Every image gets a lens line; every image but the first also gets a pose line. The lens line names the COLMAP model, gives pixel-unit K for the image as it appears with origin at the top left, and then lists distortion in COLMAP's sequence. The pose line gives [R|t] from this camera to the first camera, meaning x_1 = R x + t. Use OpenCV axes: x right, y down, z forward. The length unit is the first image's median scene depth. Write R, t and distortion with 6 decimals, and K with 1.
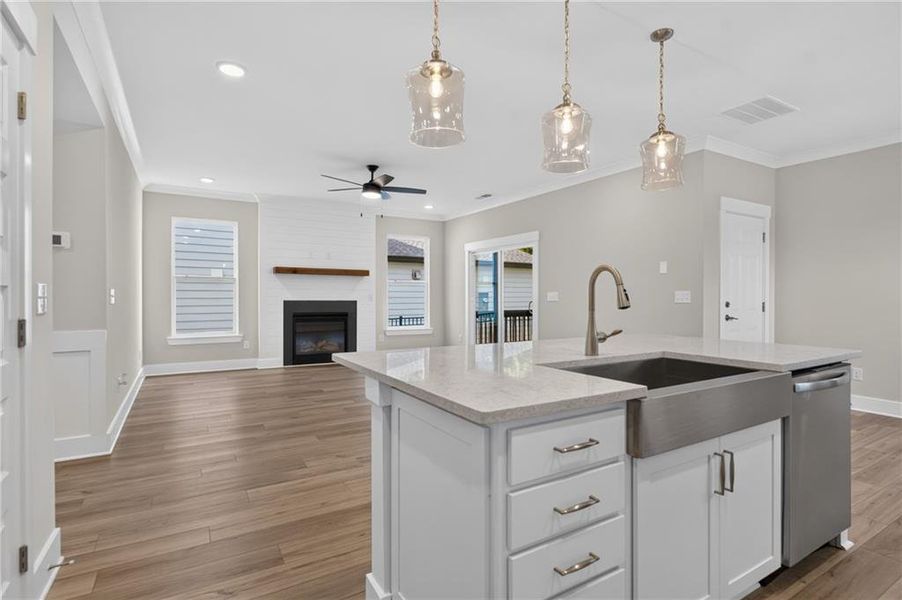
lens RADIAL K [[450.5, 0, 457.5], [0, 450.5, 296.2], [0, 0, 1]] dist [-0.001011, 0.000304]
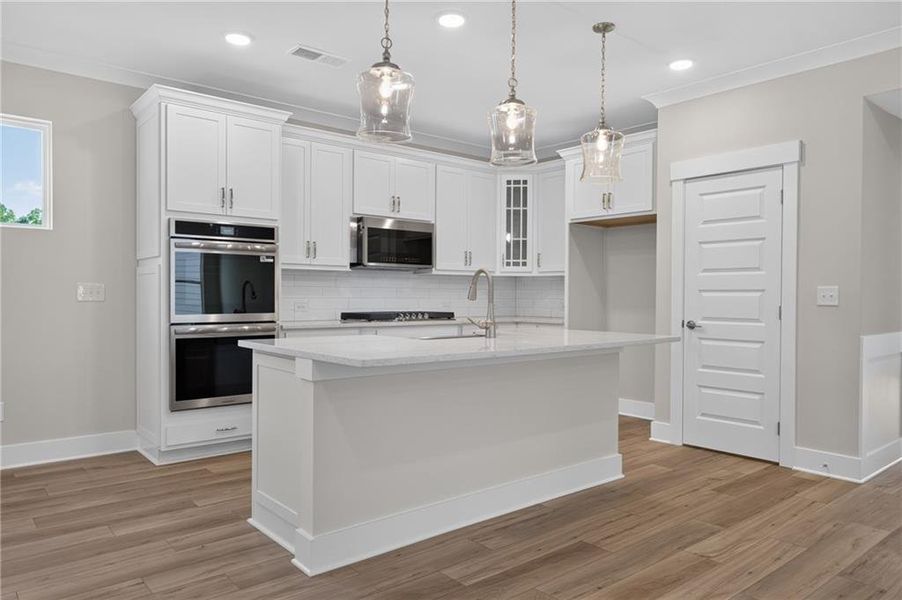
lens RADIAL K [[617.7, 0, 451.0], [0, 617.7, 300.0], [0, 0, 1]] dist [0.002893, 0.001465]
pose [[-0.987860, -0.005300, -0.155259, 0.498913], [-0.007072, 0.999916, 0.010863, 0.003545], [0.155188, 0.011829, -0.987814, 1.982468]]
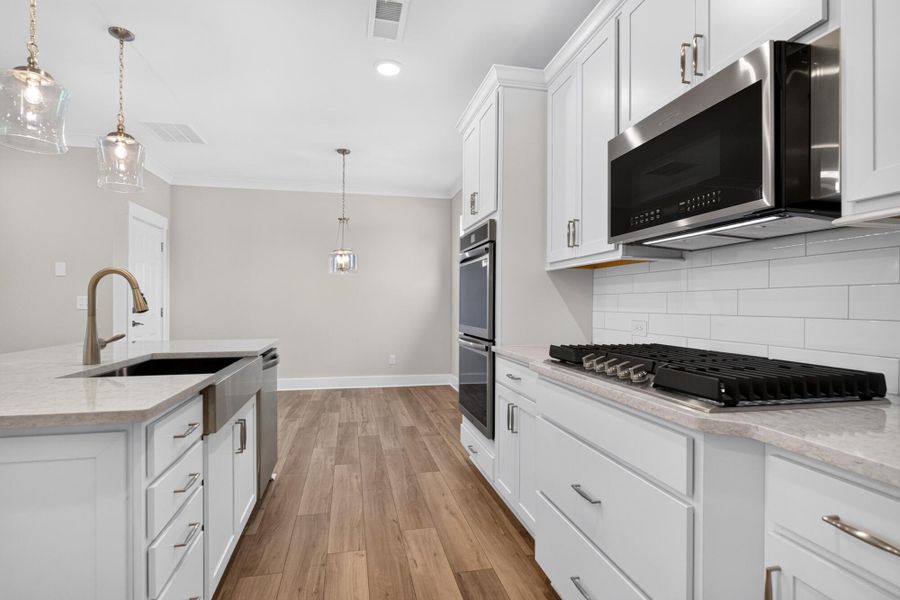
lens RADIAL K [[472.6, 0, 450.0], [0, 472.6, 300.0], [0, 0, 1]] dist [0.000361, -0.000150]
pose [[0.325777, 0.005531, 0.945431, -0.279139], [0.000823, 0.999981, -0.006133, 0.004716], [-0.945446, 0.002776, 0.325766, -0.007442]]
